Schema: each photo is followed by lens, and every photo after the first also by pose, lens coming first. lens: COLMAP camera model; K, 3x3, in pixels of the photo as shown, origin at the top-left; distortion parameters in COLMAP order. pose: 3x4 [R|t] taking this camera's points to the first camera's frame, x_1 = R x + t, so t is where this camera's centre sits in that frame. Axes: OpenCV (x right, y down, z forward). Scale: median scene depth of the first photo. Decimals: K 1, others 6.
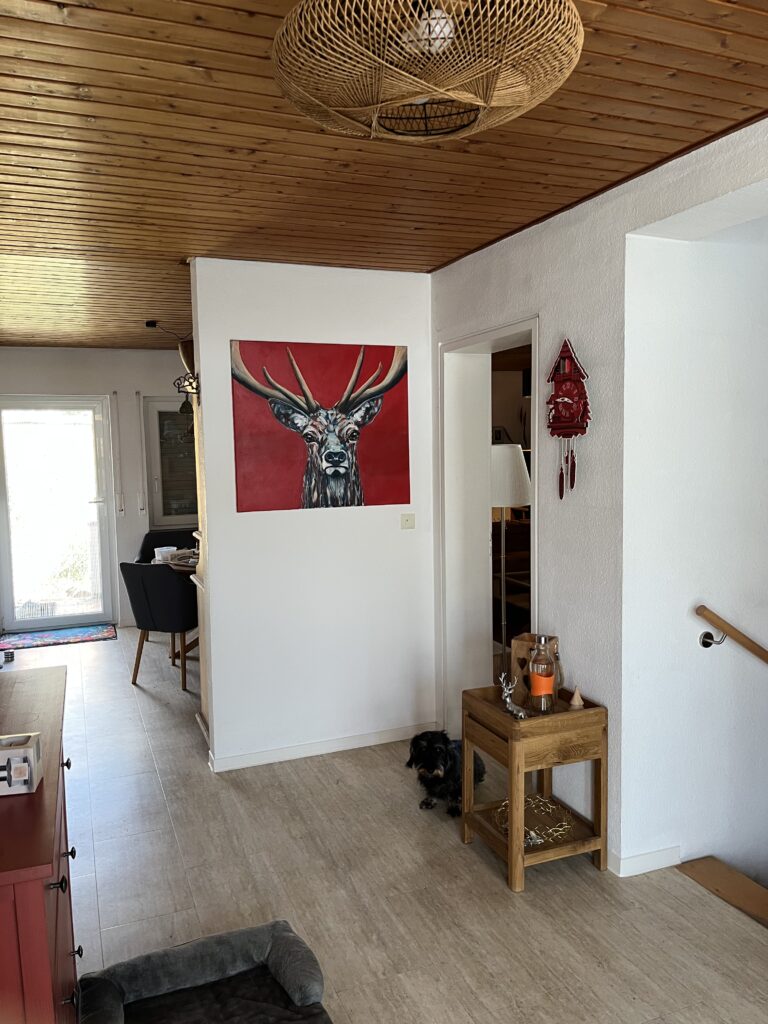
lens RADIAL K [[775.6, 0, 381.7], [0, 775.6, 513.8], [0, 0, 1]] dist [0.041493, -0.046480]
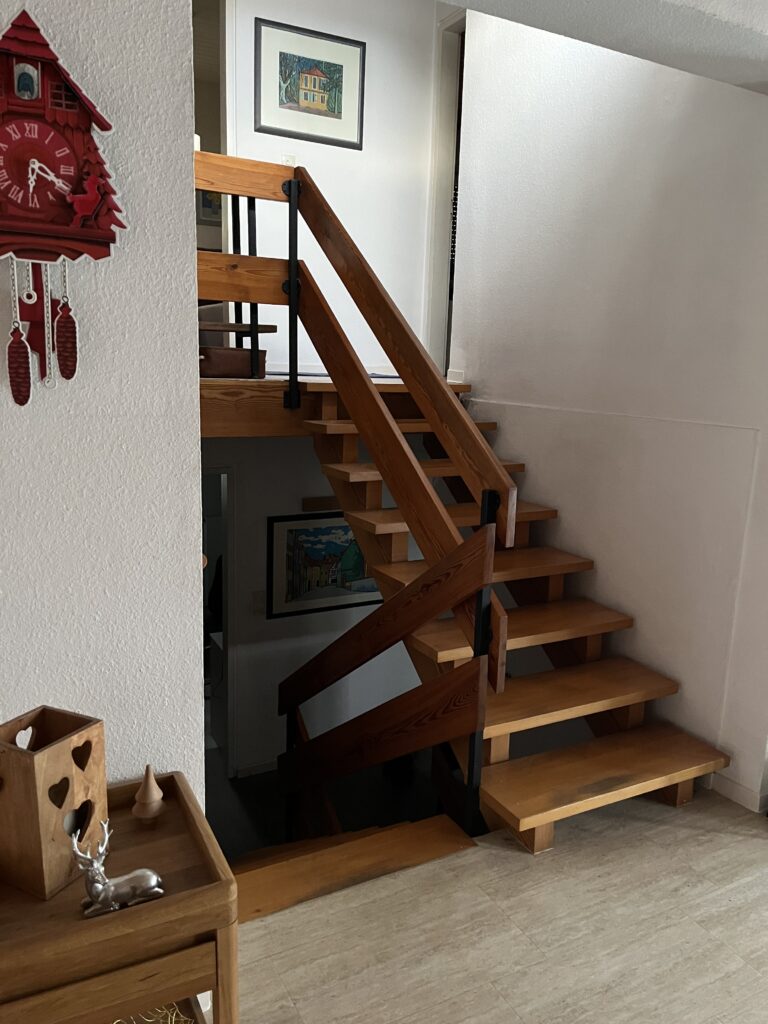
lens RADIAL K [[775.6, 0, 382.8], [0, 775.6, 513.1], [0, 0, 1]] dist [0.041493, -0.046480]
pose [[-0.097961, -0.187941, 0.977283, -0.236639], [0.050856, 0.979778, 0.193518, -0.034066], [-0.993890, 0.068658, -0.086422, 0.872015]]
